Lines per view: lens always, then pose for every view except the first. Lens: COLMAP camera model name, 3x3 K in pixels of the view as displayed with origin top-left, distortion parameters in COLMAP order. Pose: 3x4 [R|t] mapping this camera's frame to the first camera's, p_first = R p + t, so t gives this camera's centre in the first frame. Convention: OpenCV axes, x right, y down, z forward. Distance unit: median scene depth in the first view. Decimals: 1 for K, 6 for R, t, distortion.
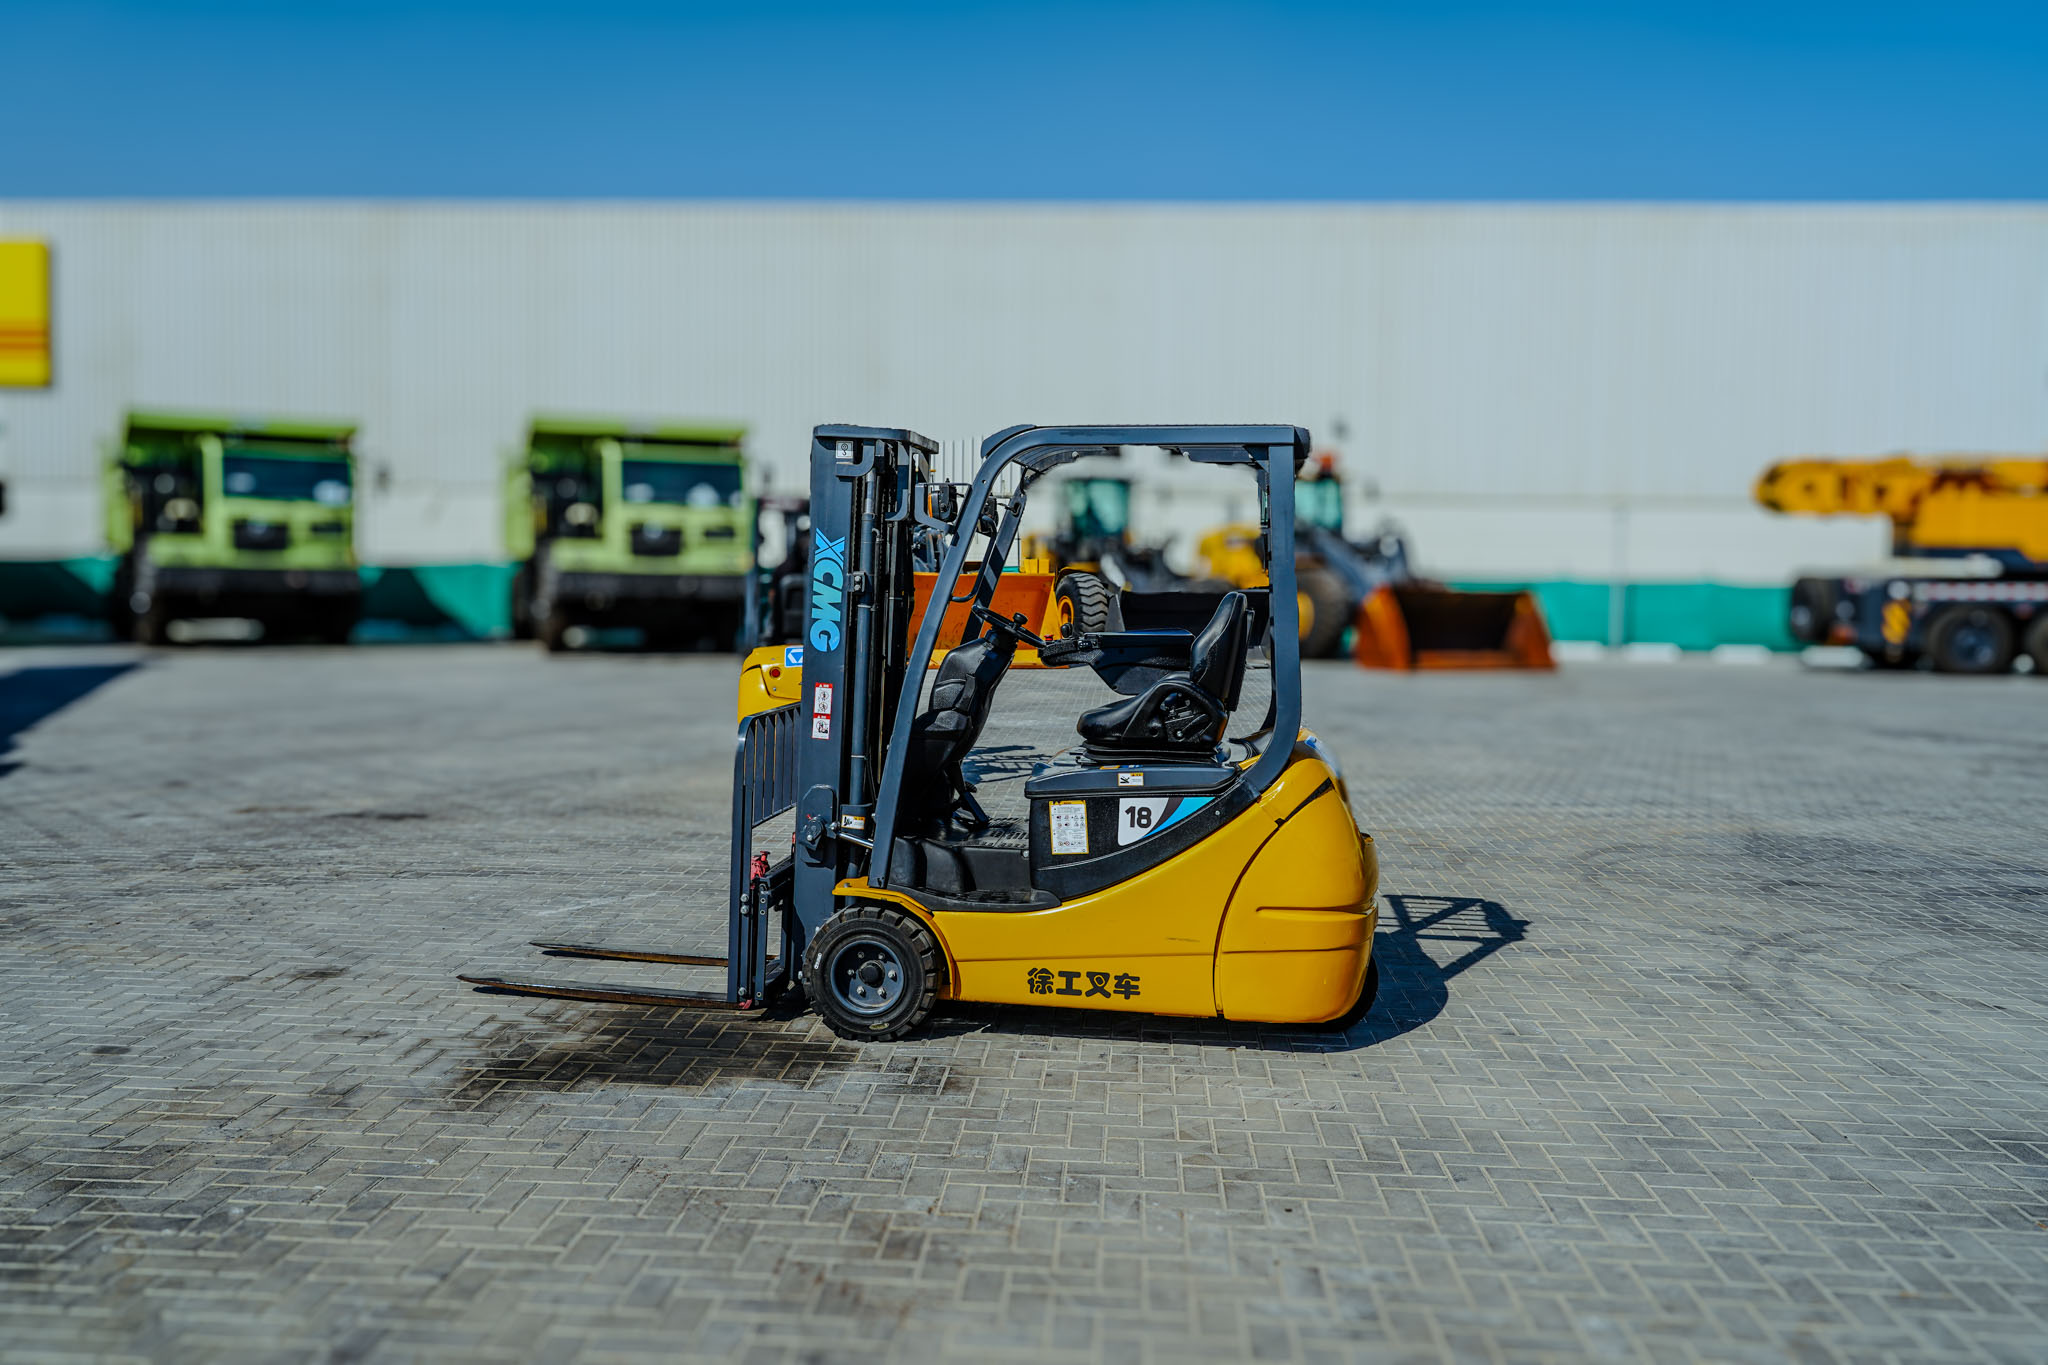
lens RADIAL K [[1650.6, 0, 1023.2], [0, 1650.6, 668.1], [0, 0, 1]] dist [0.003952, 0.005949]
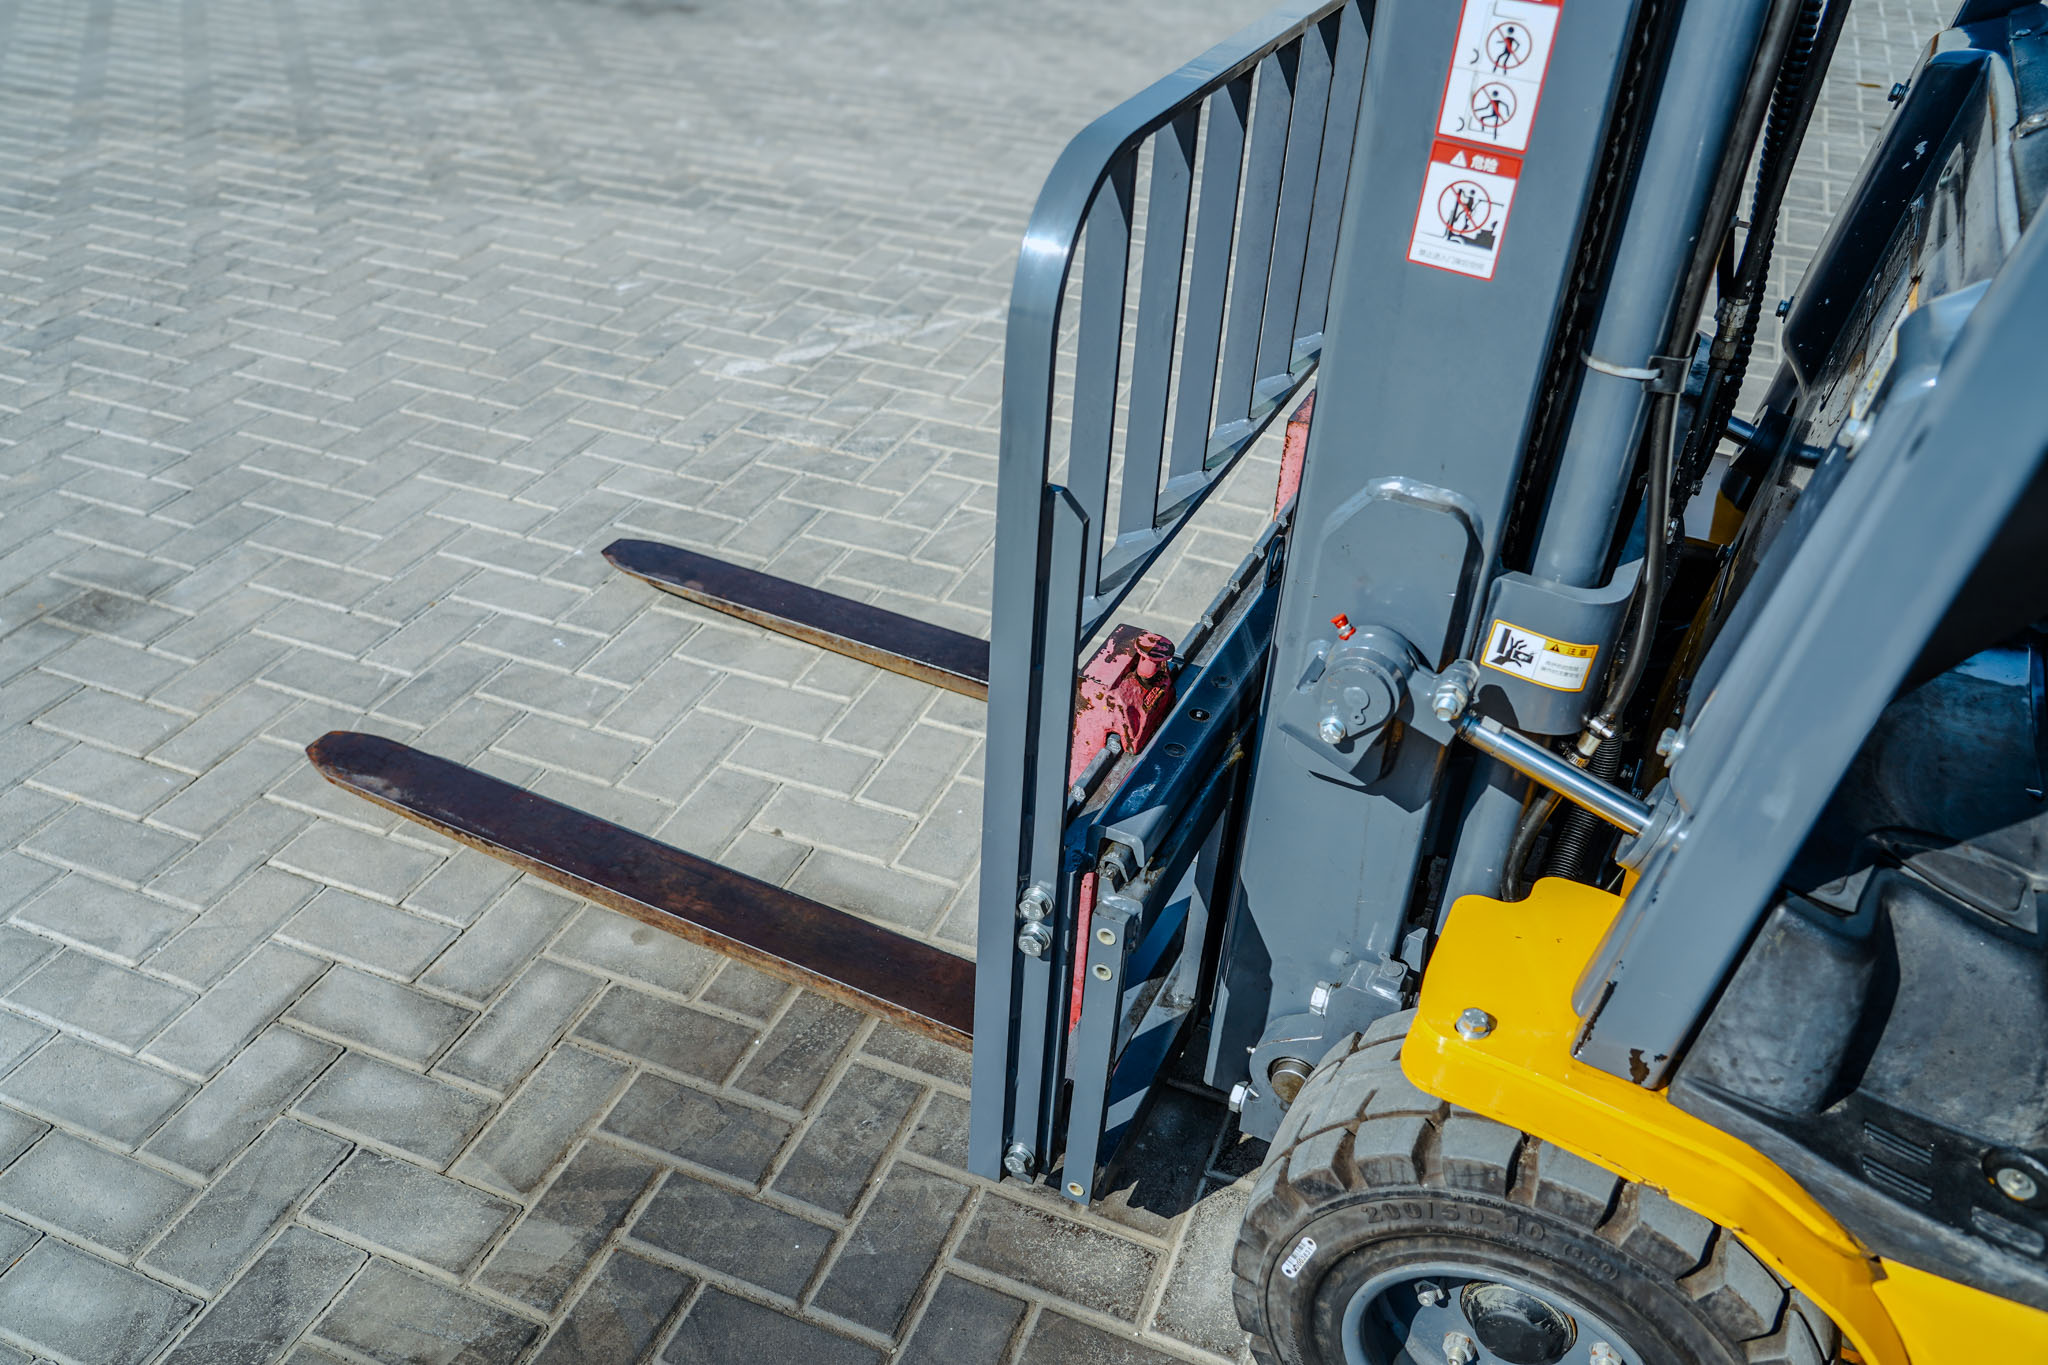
lens RADIAL K [[1650.6, 0, 1023.2], [0, 1650.6, 668.1], [0, 0, 1]] dist [0.003952, 0.005949]
pose [[0.949493, 0.181629, -0.255880, -0.115552], [-0.028259, 0.861633, 0.506745, -0.015380], [0.312514, -0.473920, 0.823246, 0.824995]]
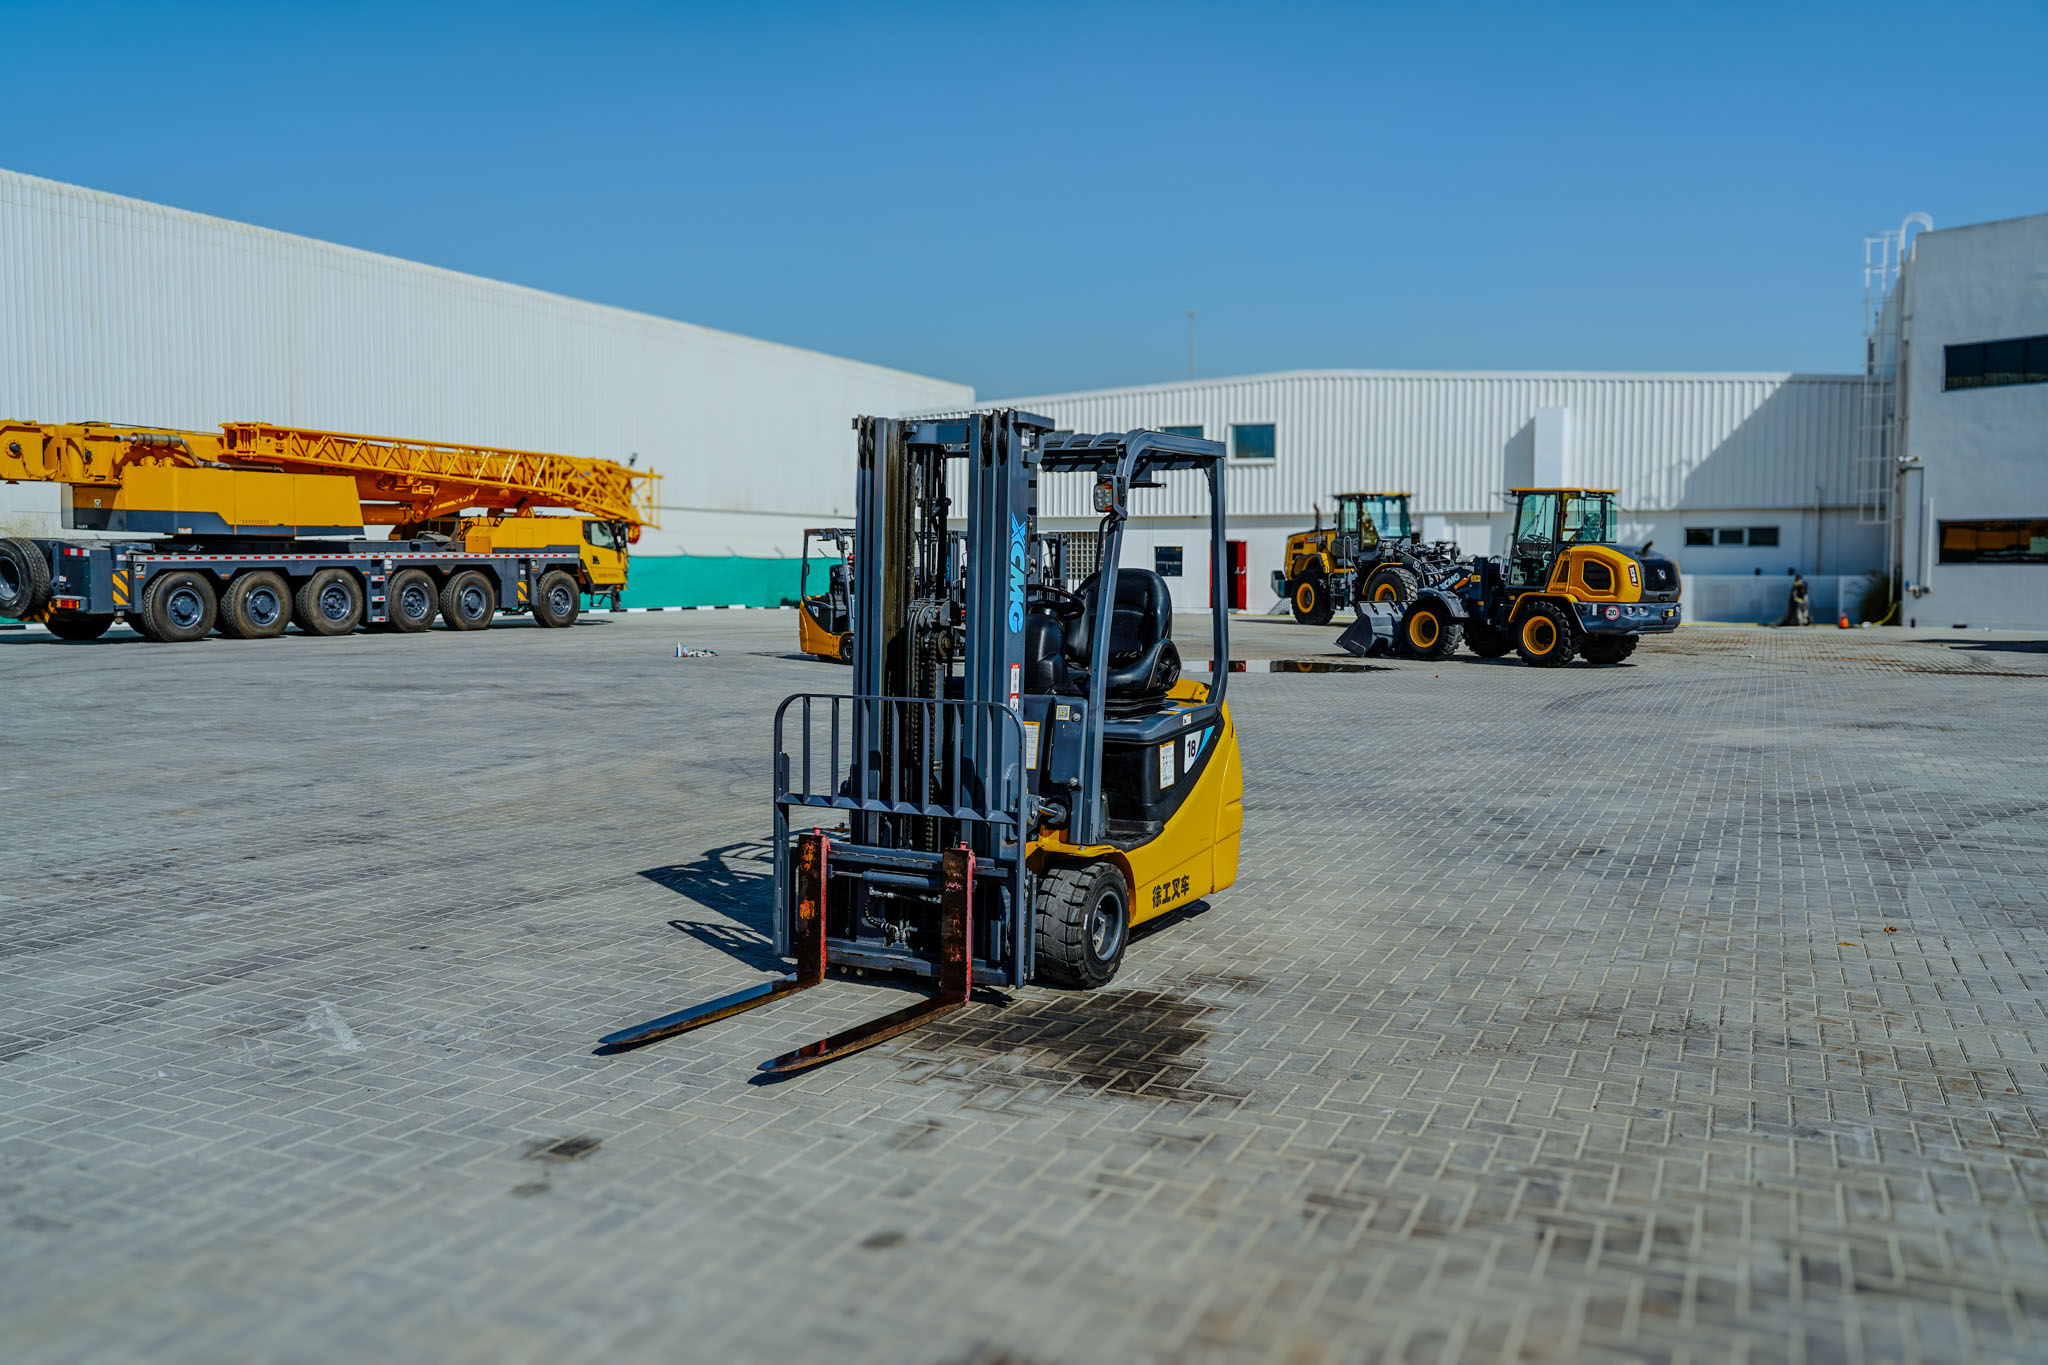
lens RADIAL K [[1650.6, 0, 1023.2], [0, 1650.6, 668.1], [0, 0, 1]] dist [0.003952, 0.005949]
pose [[0.352832, -0.072199, 0.932897, -1.109772], [0.051029, 0.997020, 0.057862, -0.048806], [-0.934294, 0.027189, 0.355465, 0.649792]]
